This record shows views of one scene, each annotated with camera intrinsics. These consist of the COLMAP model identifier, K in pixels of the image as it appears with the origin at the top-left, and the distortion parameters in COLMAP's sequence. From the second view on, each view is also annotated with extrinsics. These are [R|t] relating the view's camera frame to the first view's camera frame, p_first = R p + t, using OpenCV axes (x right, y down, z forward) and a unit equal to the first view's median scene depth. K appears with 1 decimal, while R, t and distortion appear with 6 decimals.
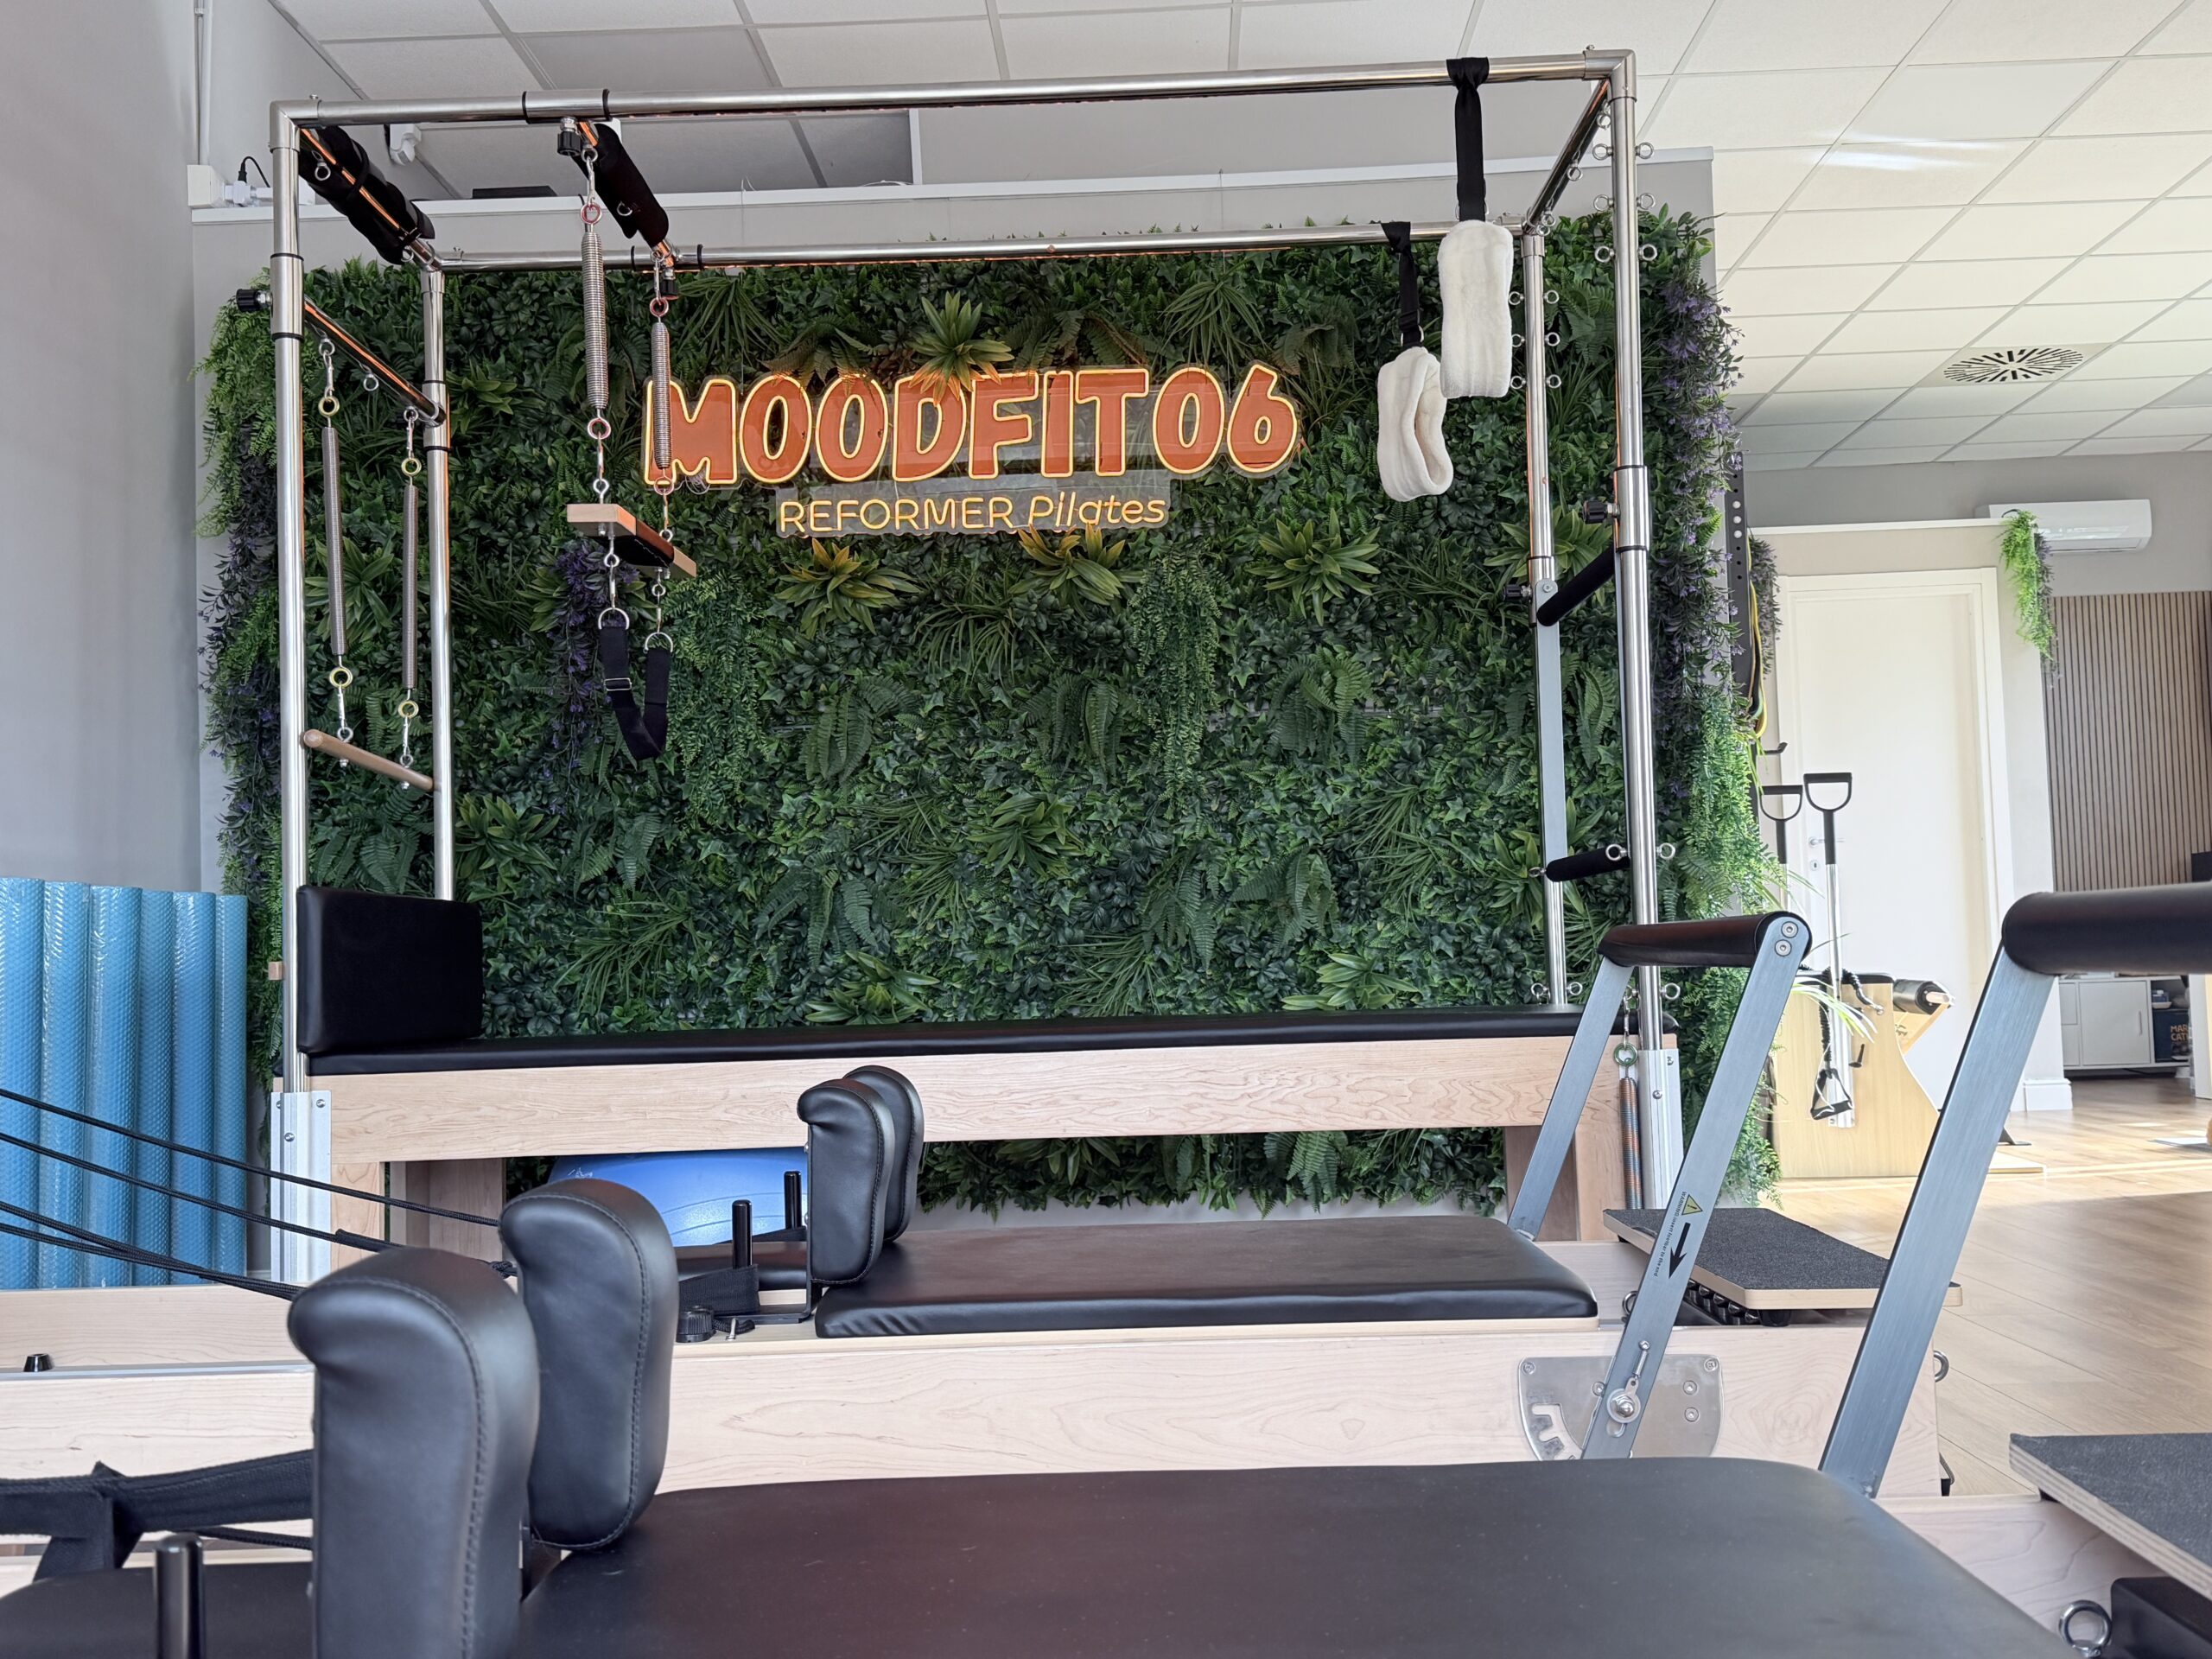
lens RADIAL K [[2339.9, 0, 1109.1], [0, 2339.9, 839.5], [0, 0, 1]] dist [0.148370, 0.000000]
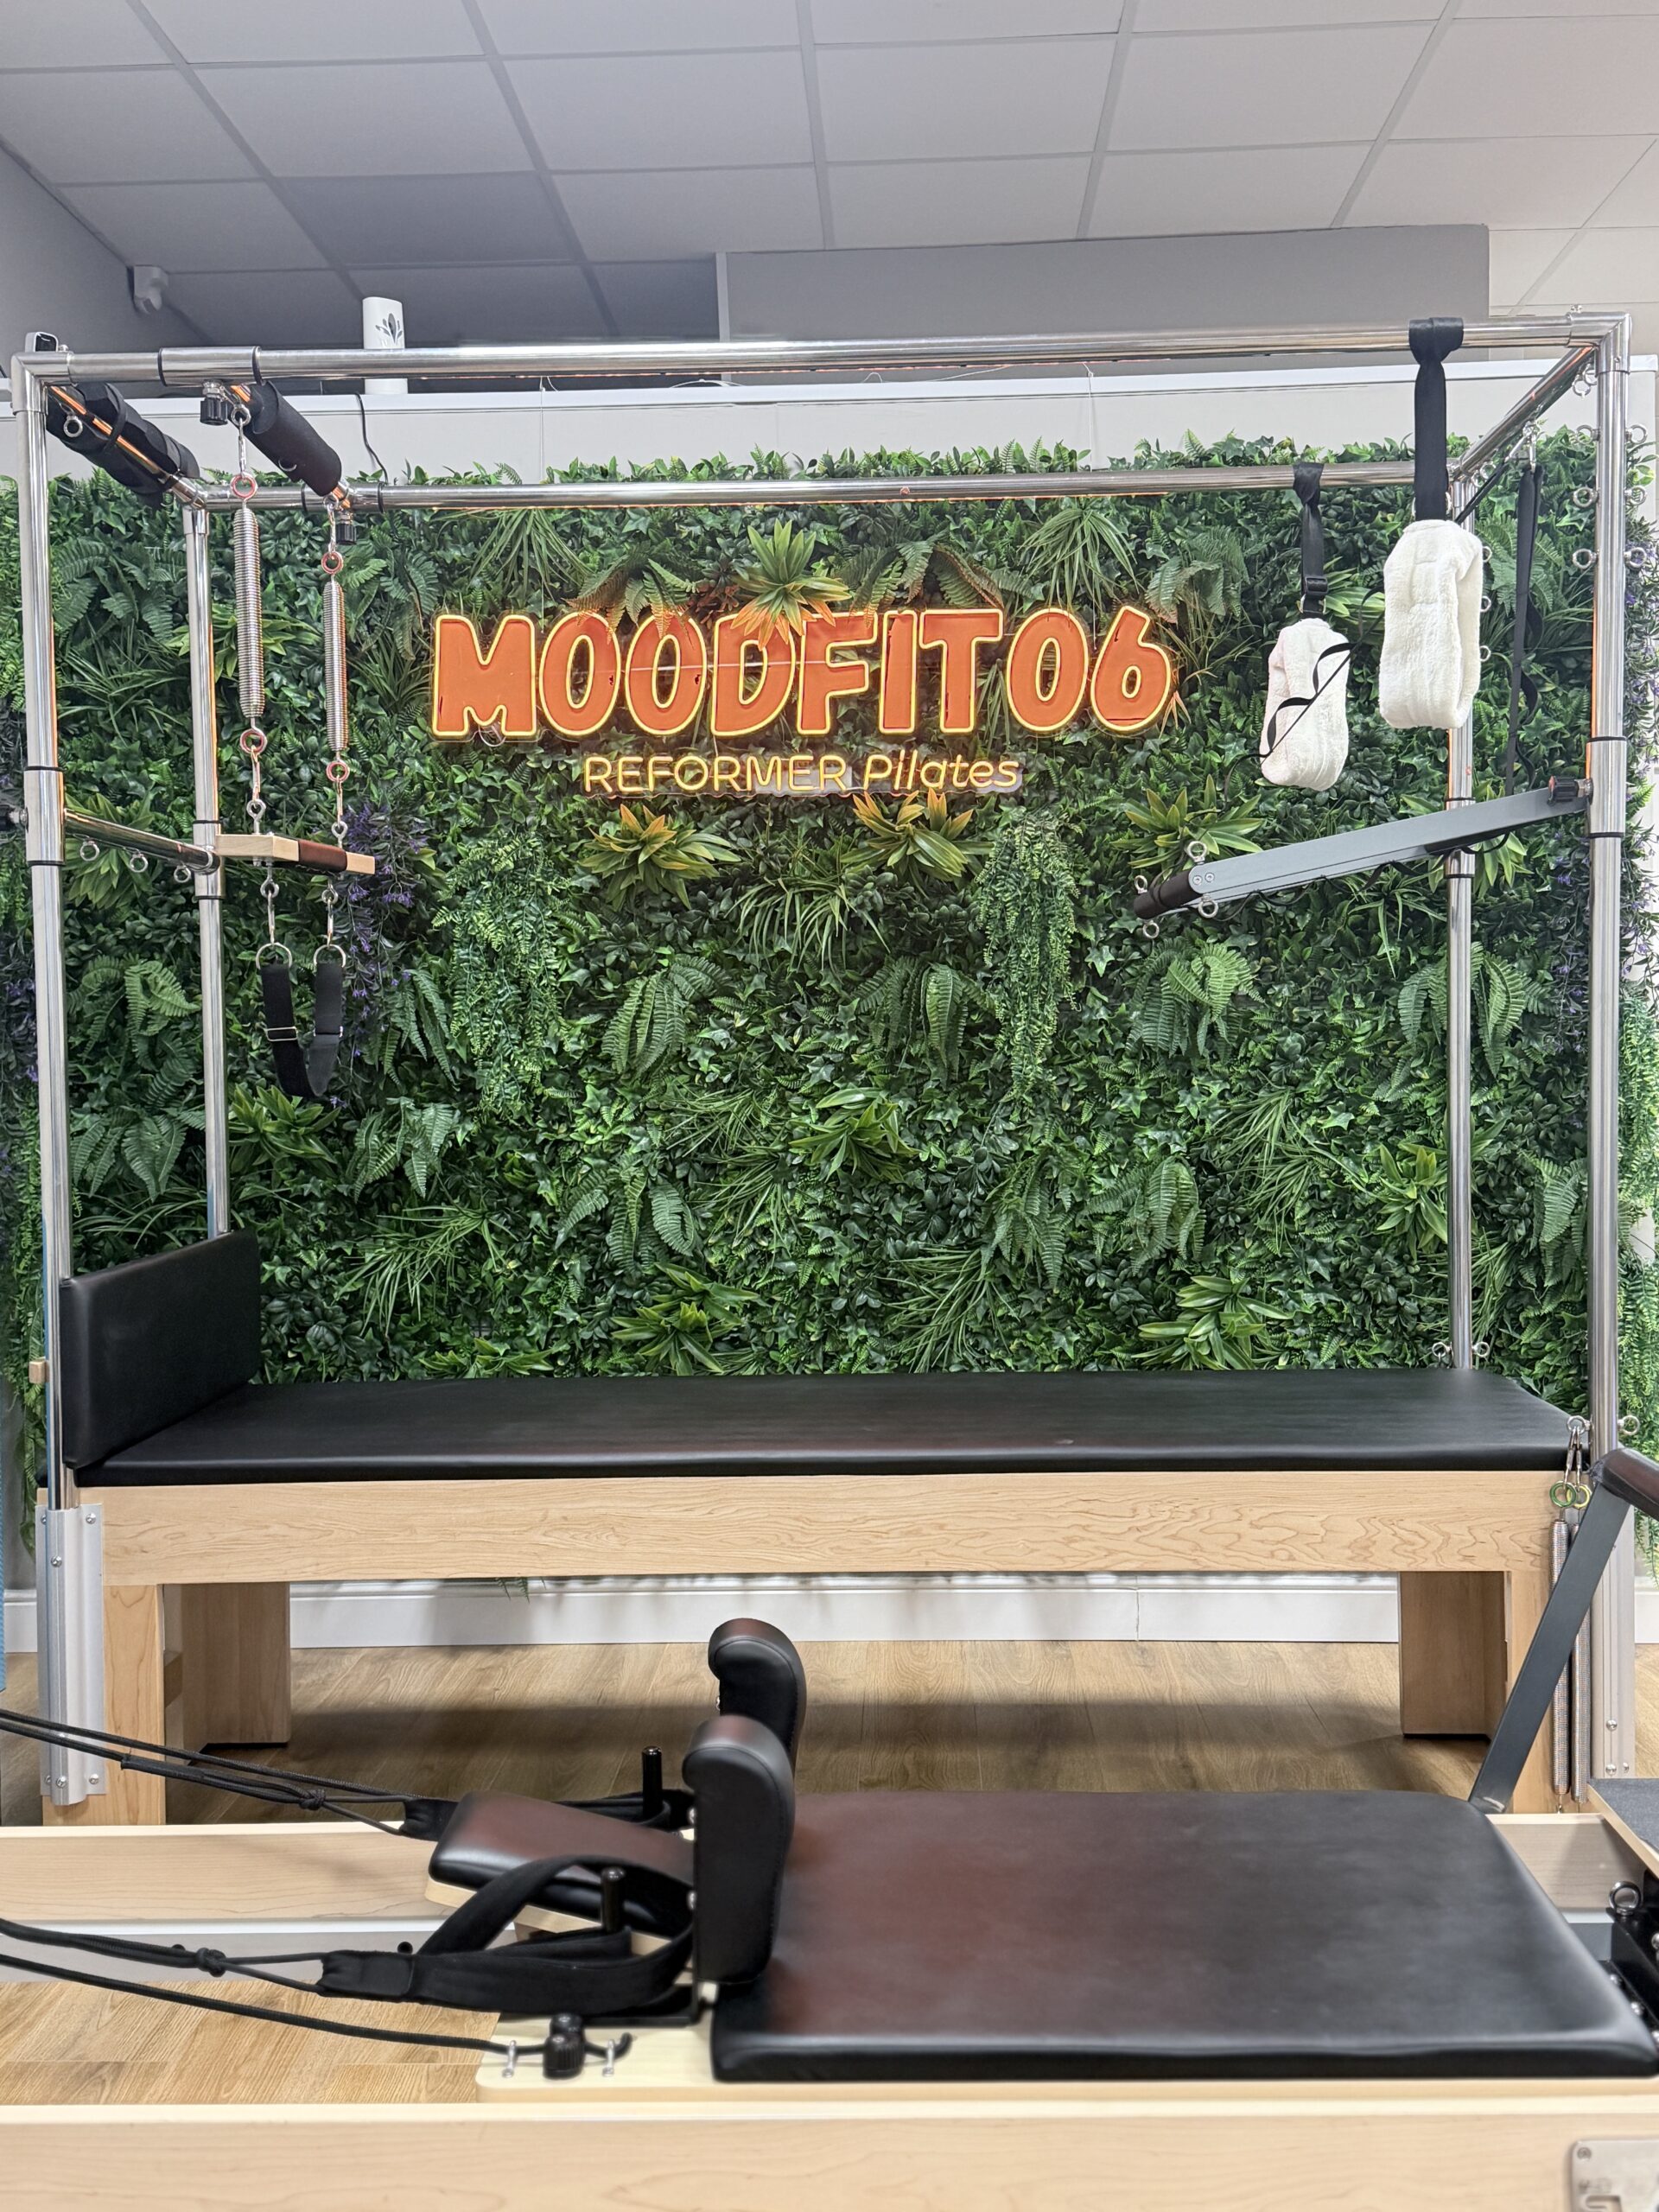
lens RADIAL K [[2339.9, 0, 822.5], [0, 2339.9, 1098.1], [0, 0, 1]] dist [0.148370, 0.000000]
pose [[0.999864, 0.015151, -0.006437, -0.042589], [-0.014416, 0.994690, 0.101906, -0.107818], [0.007947, -0.101800, 0.994773, 0.104953]]
